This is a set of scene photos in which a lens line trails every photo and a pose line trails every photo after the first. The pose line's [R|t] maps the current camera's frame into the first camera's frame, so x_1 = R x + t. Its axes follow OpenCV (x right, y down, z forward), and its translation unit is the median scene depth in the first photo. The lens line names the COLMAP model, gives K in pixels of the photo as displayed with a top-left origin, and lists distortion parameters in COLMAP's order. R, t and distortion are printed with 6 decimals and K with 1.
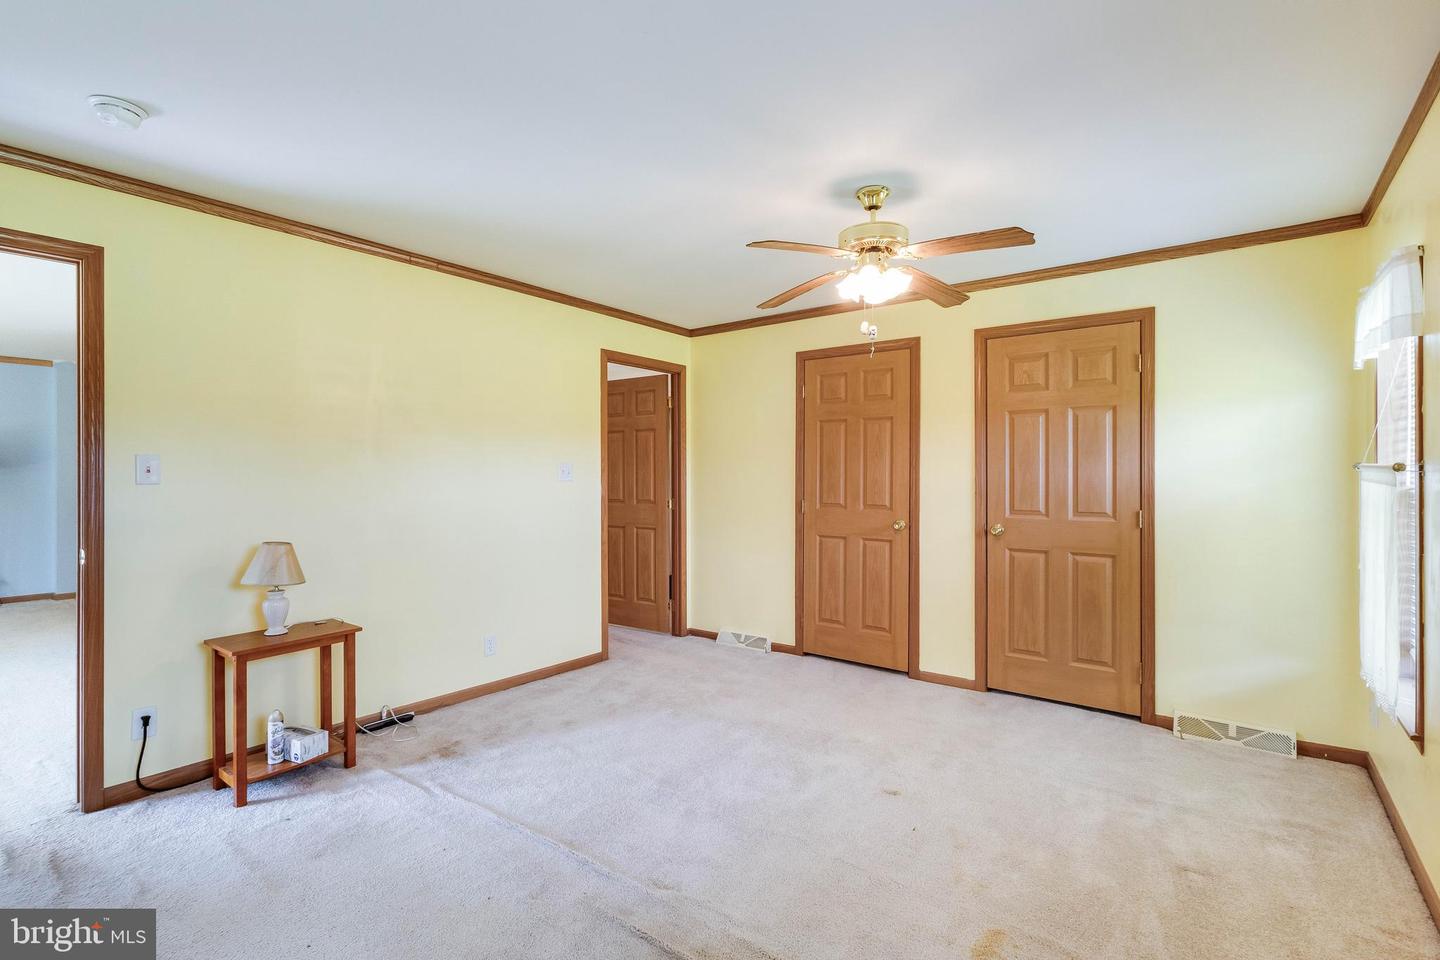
lens RADIAL K [[669.2, 0, 729.6], [0, 669.2, 470.1], [0, 0, 1]] dist [0.004051, 0.001741]
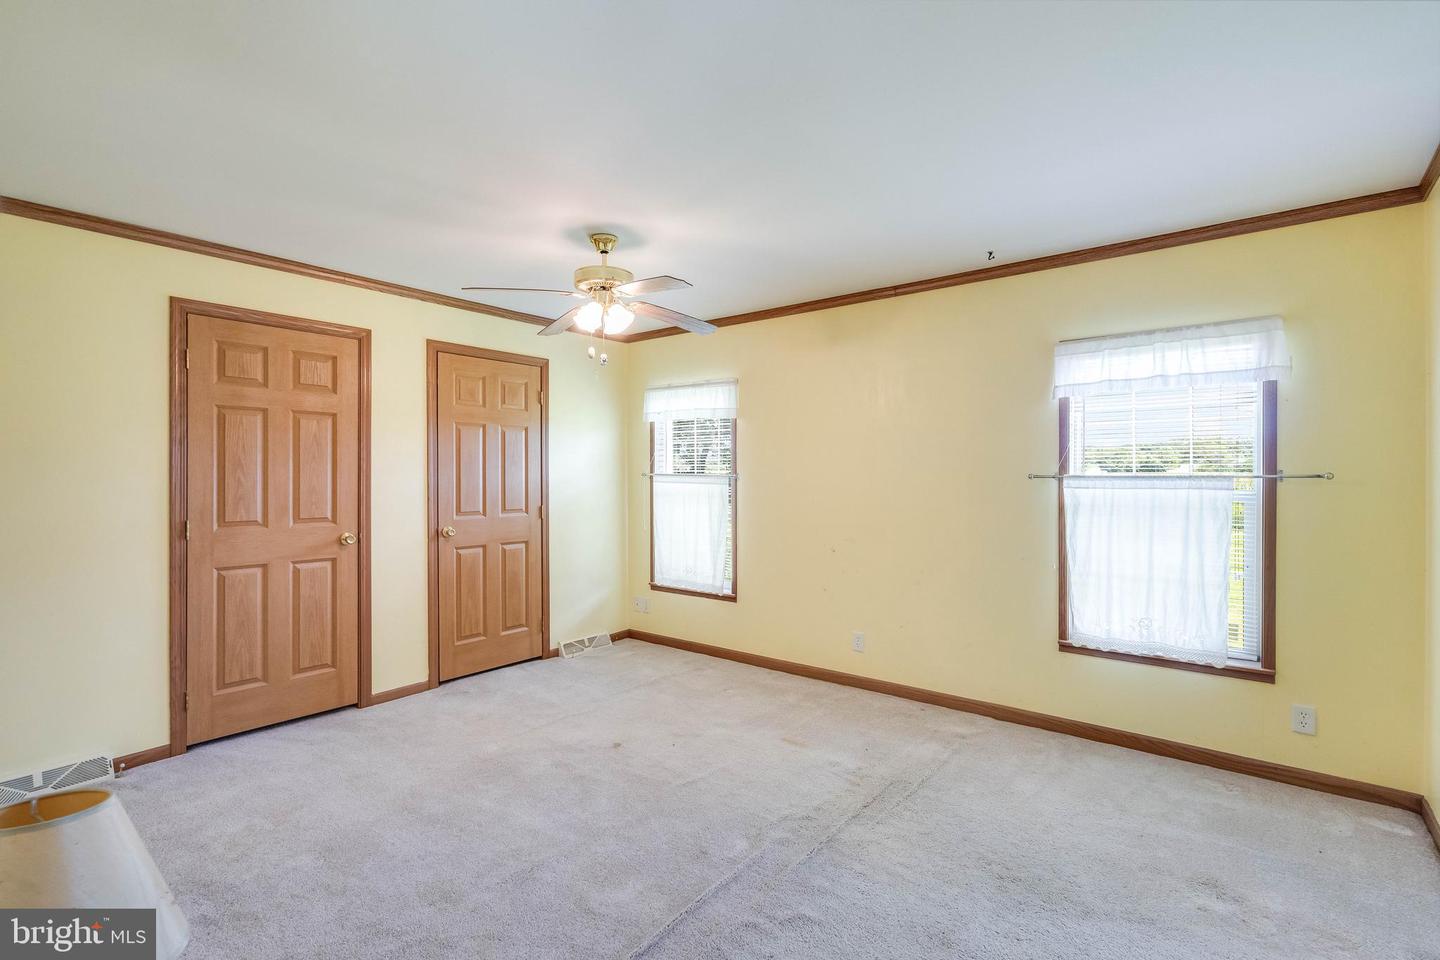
lens RADIAL K [[669.2, 0, 723.9], [0, 669.2, 476.7], [0, 0, 1]] dist [0.004051, 0.001741]
pose [[0.021458, -0.001738, 0.999768, -0.651864], [-0.001810, 0.999997, 0.001777, -0.001427], [-0.999768, -0.001847, 0.021455, 0.525437]]
